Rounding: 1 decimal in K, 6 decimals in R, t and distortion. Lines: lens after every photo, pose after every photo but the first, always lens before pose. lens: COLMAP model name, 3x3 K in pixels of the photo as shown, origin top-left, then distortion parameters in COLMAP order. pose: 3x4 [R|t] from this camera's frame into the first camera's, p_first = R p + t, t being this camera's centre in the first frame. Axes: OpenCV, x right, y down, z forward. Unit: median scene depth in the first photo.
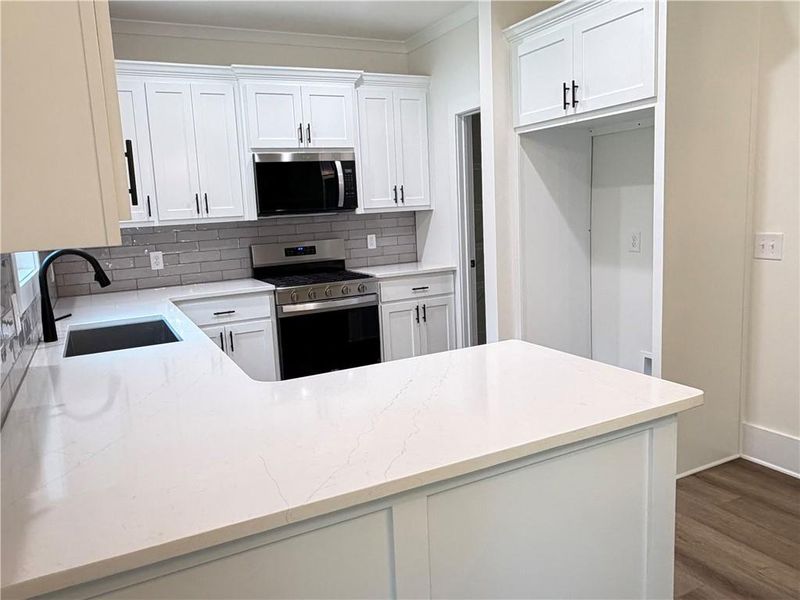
lens RADIAL K [[578.4, 0, 361.8], [0, 578.4, 283.1], [0, 0, 1]] dist [0.002188, 0.001836]
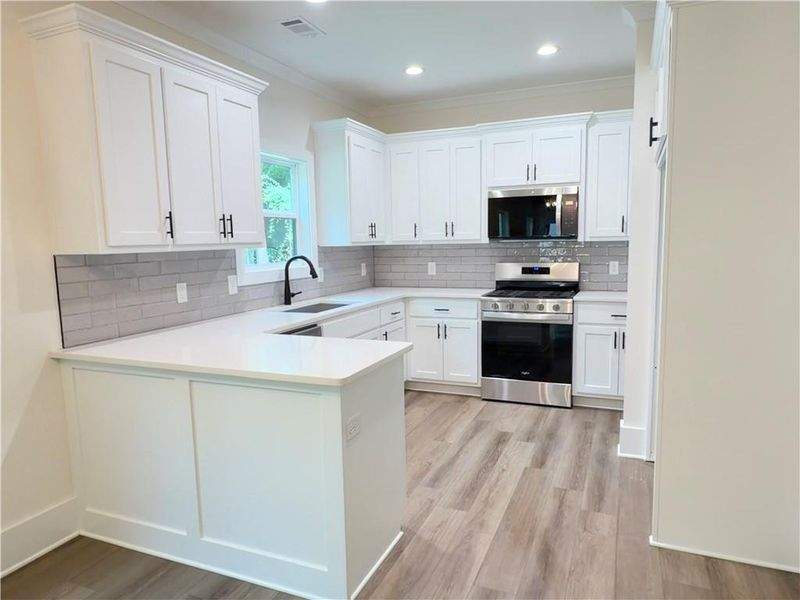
lens RADIAL K [[535.2, 0, 400.0], [0, 535.2, 300.0], [0, 0, 1]] dist [-0.000790, -0.000360]
pose [[0.667088, 0.124609, -0.734484, 0.551405], [-0.112095, 0.991477, 0.066400, -0.039725], [0.736498, 0.038037, 0.675370, 0.060930]]
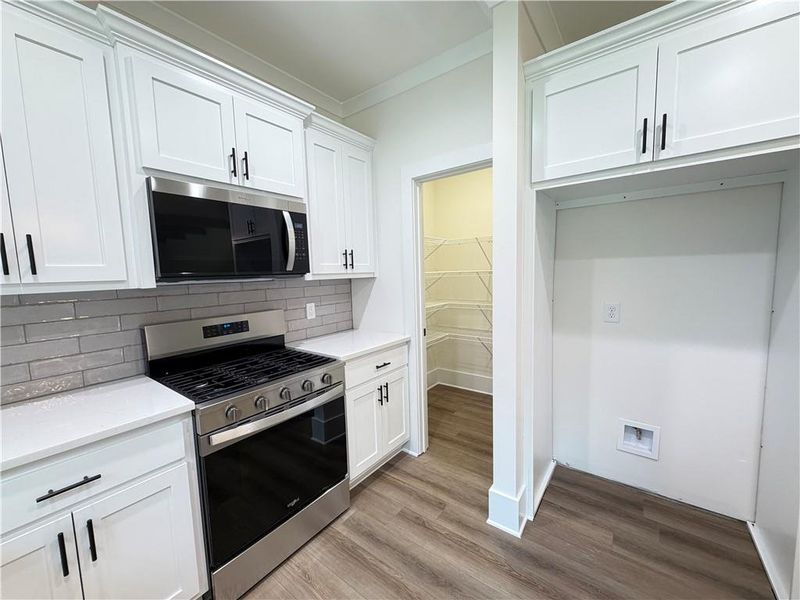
lens RADIAL K [[319.1, 0, 398.9], [0, 319.1, 300.4], [0, 0, 1]] dist [-0.000311, 0.000126]
pose [[0.886012, -0.012354, 0.463497, -0.105707], [0.039550, 0.998015, -0.049001, -0.066868], [-0.461972, 0.061747, 0.884743, 0.564504]]
